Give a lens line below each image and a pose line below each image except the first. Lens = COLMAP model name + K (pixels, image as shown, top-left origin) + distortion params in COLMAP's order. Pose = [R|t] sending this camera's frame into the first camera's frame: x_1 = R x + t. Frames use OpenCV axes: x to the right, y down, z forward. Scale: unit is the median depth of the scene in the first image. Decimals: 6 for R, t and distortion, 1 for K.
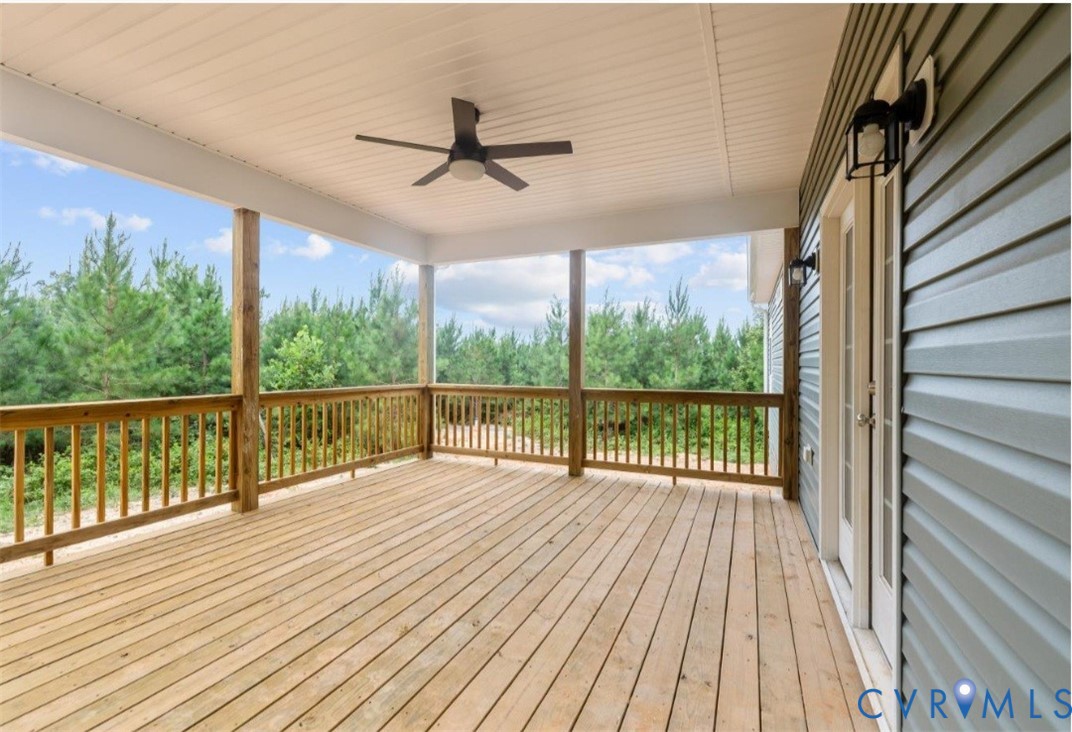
lens RADIAL K [[471.5, 0, 536.1], [0, 471.5, 362.9], [0, 0, 1]] dist [0.001181, 0.000377]
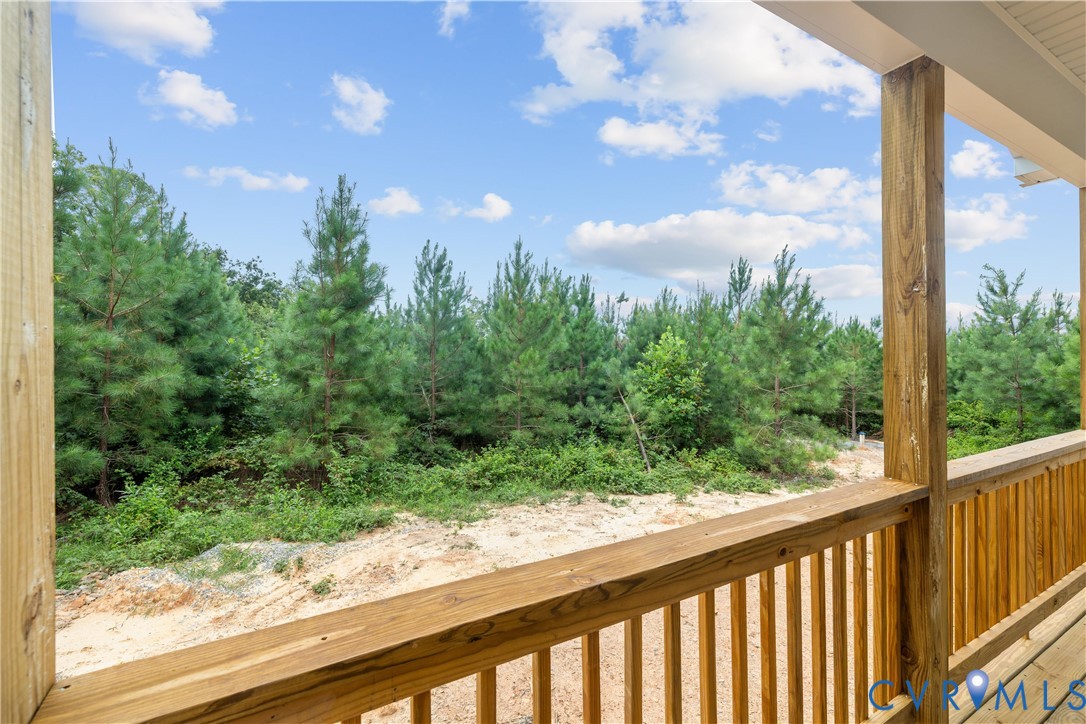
lens RADIAL K [[464.7, 0, 545.2], [0, 464.7, 362.0], [0, 0, 1]] dist [0.001927, 0.000033]
pose [[0.805076, -0.006133, -0.593140, -0.149479], [0.008455, 0.999964, 0.001136, -0.011805], [0.593112, -0.005929, 0.805098, 0.104425]]
